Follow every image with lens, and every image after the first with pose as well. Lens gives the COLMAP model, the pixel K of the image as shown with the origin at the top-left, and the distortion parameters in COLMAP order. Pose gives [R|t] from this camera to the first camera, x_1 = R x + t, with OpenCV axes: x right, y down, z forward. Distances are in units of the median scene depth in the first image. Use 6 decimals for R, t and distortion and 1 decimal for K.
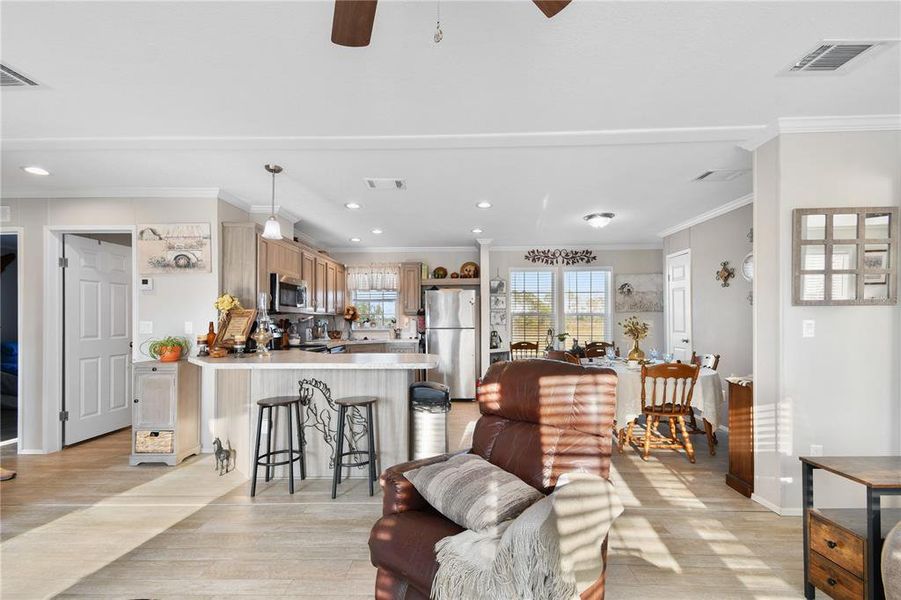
lens RADIAL K [[387.6, 0, 448.7], [0, 387.6, 320.5], [0, 0, 1]] dist [0.038351, -0.007037]
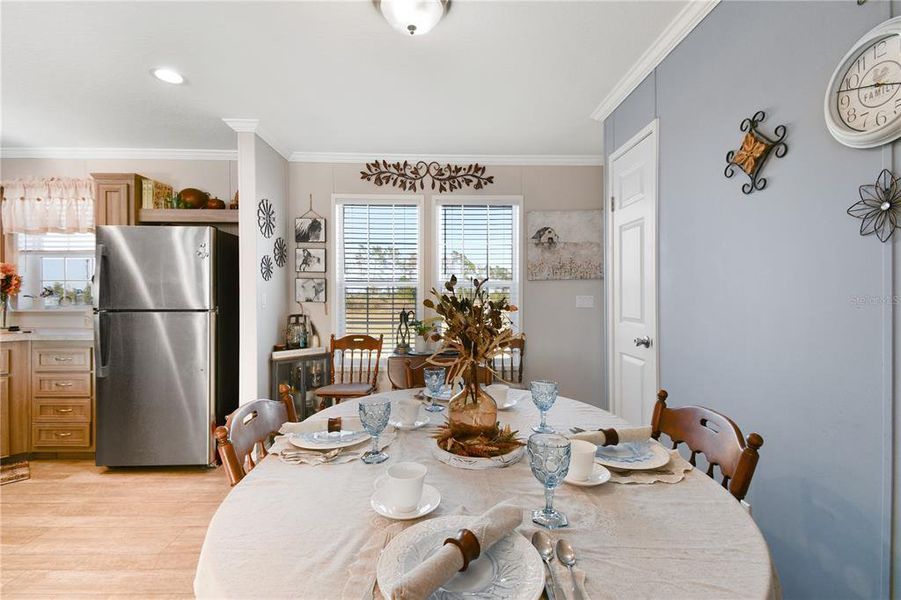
lens RADIAL K [[394.9, 0, 447.8], [0, 394.9, 300.2], [0, 0, 1]] dist [0.013439, -0.011635]
pose [[0.998188, 0.005920, 0.059884, 0.319432], [-0.006402, 0.999949, 0.007862, 0.003169], [-0.059835, -0.008231, 0.998174, 0.512274]]
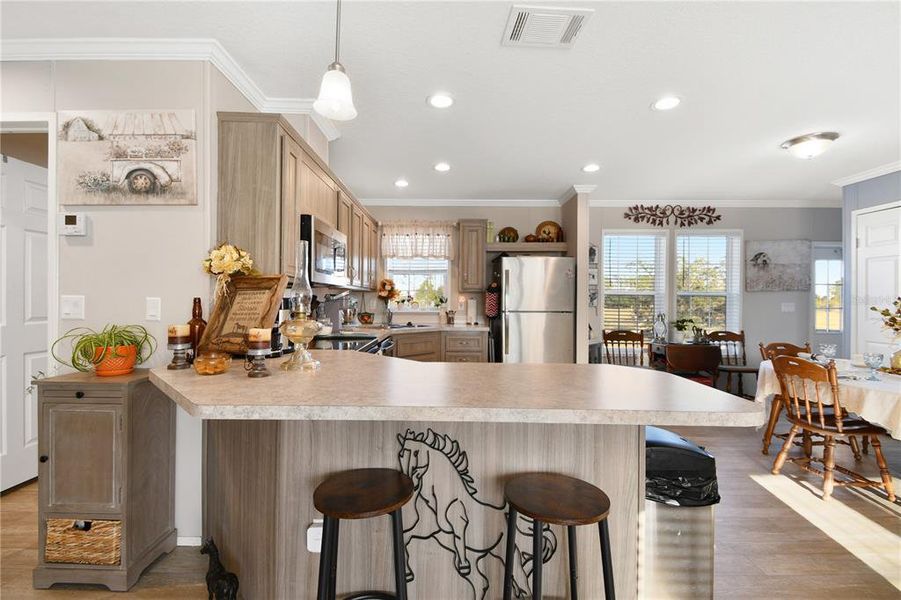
lens RADIAL K [[399.5, 0, 447.8], [0, 399.5, 302.3], [0, 0, 1]] dist [0.026606, -0.015877]
pose [[0.999580, 0.011120, 0.026747, -0.175983], [-0.011262, 0.999923, 0.005133, 0.001590], [-0.026688, -0.005432, 0.999629, 0.282281]]
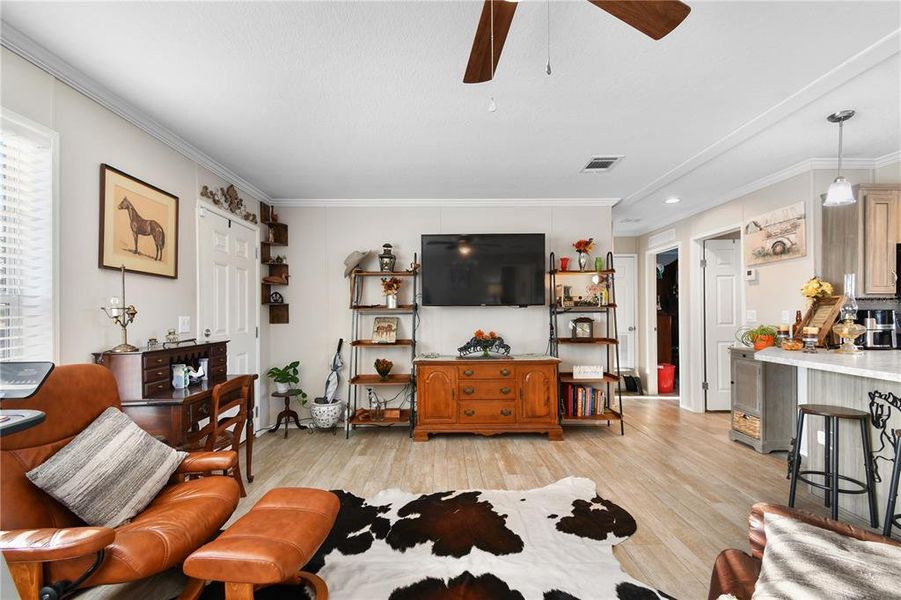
lens RADIAL K [[399.5, 0, 448.5], [0, 399.5, 313.5], [0, 0, 1]] dist [0.026606, -0.015877]
pose [[0.038593, 0.004806, -0.999243, 0.176633], [0.010059, 0.999936, 0.005198, -0.002114], [0.999204, -0.010252, 0.038542, 0.094931]]
